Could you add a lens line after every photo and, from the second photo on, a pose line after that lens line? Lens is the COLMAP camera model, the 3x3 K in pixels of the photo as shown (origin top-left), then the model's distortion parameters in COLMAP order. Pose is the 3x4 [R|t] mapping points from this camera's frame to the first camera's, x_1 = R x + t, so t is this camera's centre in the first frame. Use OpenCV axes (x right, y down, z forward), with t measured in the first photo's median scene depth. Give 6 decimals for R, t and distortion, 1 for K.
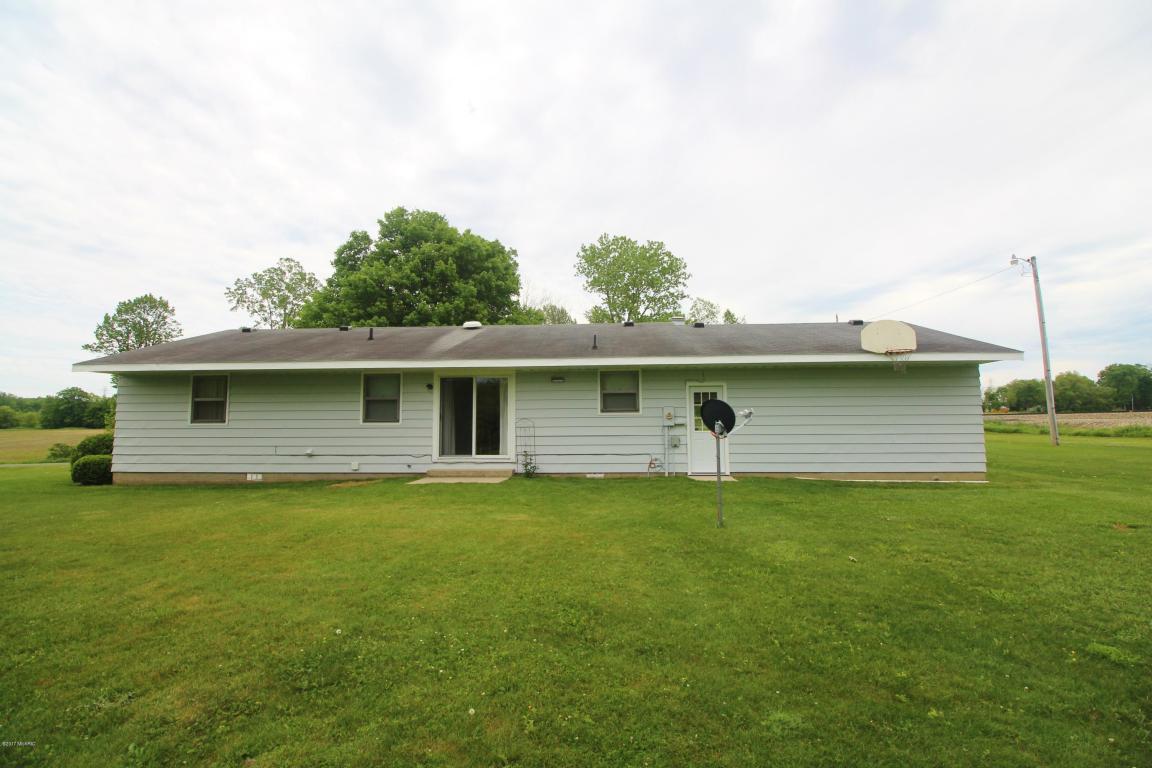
lens RADIAL K [[535.7, 0, 574.2], [0, 535.7, 378.0], [0, 0, 1]] dist [0.000687, -0.012833]
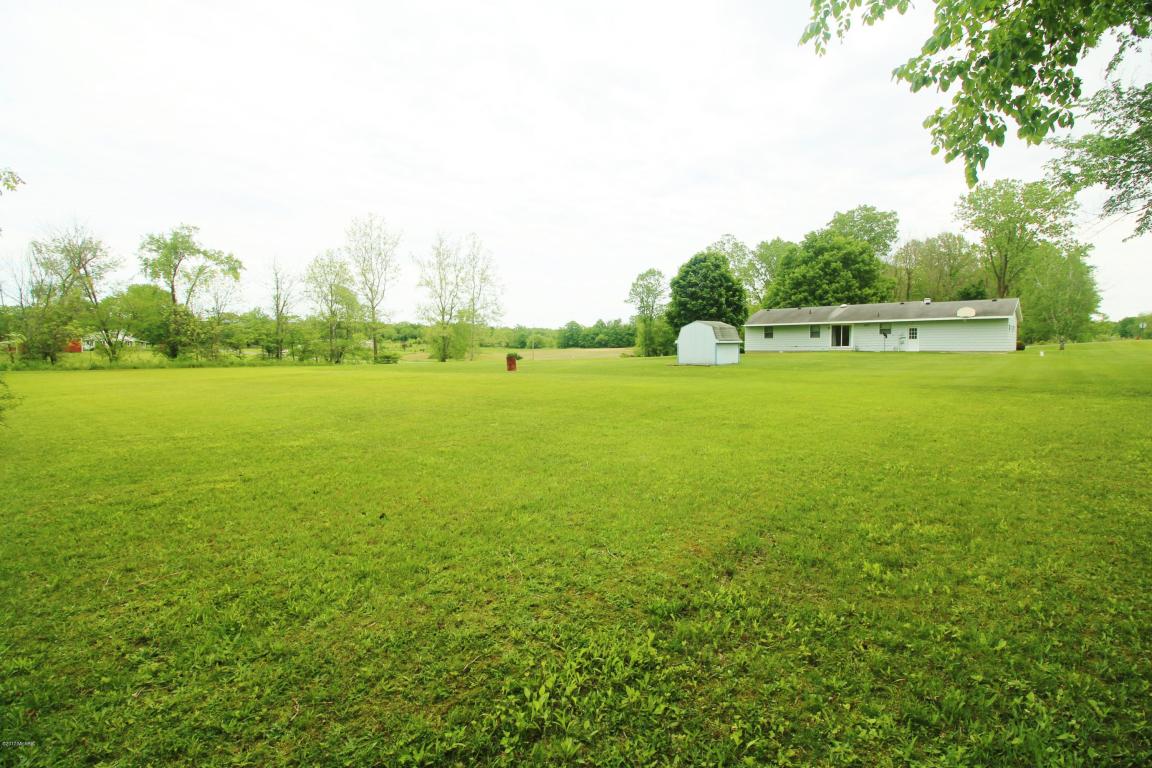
lens RADIAL K [[535.7, 0, 573.8], [0, 535.7, 378.2], [0, 0, 1]] dist [0.000687, -0.012833]
pose [[0.764504, 0.038248, -0.643484, 0.312231], [0.055192, 0.990689, 0.124458, -0.078934], [0.642252, -0.130664, 0.755274, -1.194579]]
